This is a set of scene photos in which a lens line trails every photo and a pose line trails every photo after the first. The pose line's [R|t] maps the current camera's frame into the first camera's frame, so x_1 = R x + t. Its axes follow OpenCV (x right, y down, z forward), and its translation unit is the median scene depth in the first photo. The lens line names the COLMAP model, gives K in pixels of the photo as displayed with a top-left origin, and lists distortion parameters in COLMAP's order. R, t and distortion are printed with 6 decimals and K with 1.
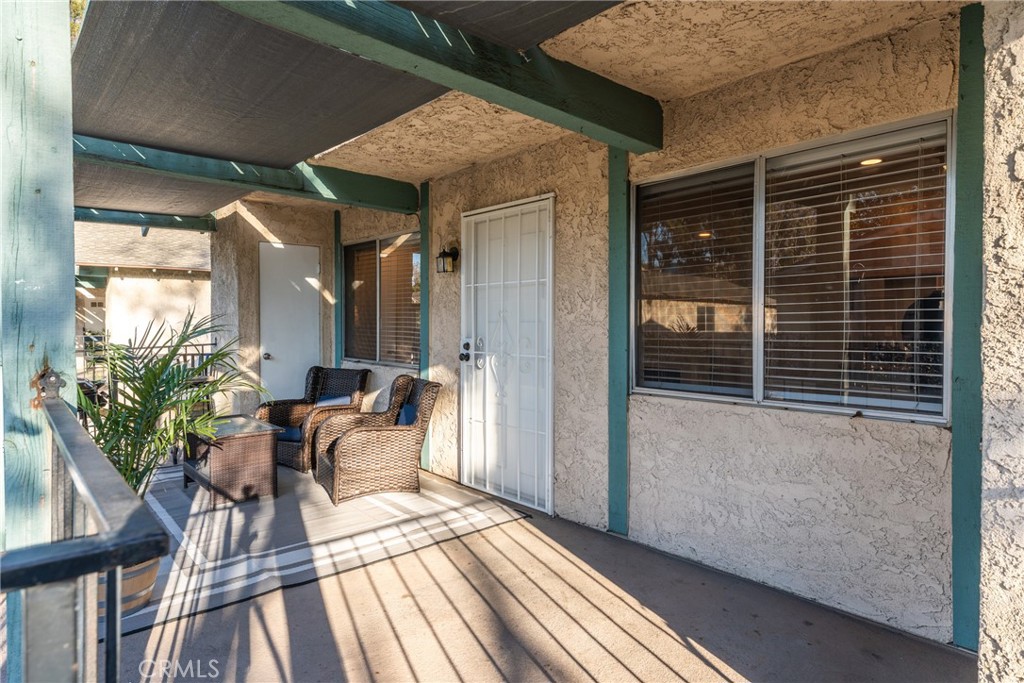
lens RADIAL K [[583.1, 0, 511.9], [0, 583.1, 337.1], [0, 0, 1]] dist [0.018224, 0.000314]
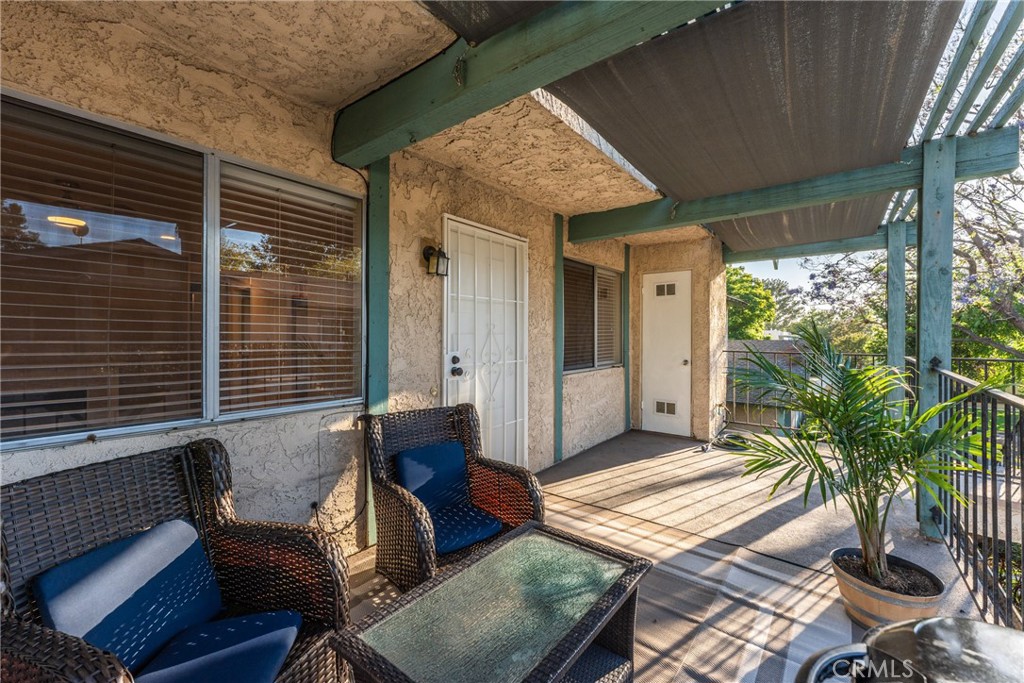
lens RADIAL K [[422.5, 0, 509.9], [0, 422.5, 333.4], [0, 0, 1]] dist [0.002788, 0.000042]
pose [[-0.179462, 0.000011, 0.983765, -0.888350], [0.021506, 0.999761, 0.003912, -0.032897], [-0.983530, 0.021859, -0.179420, 1.220627]]
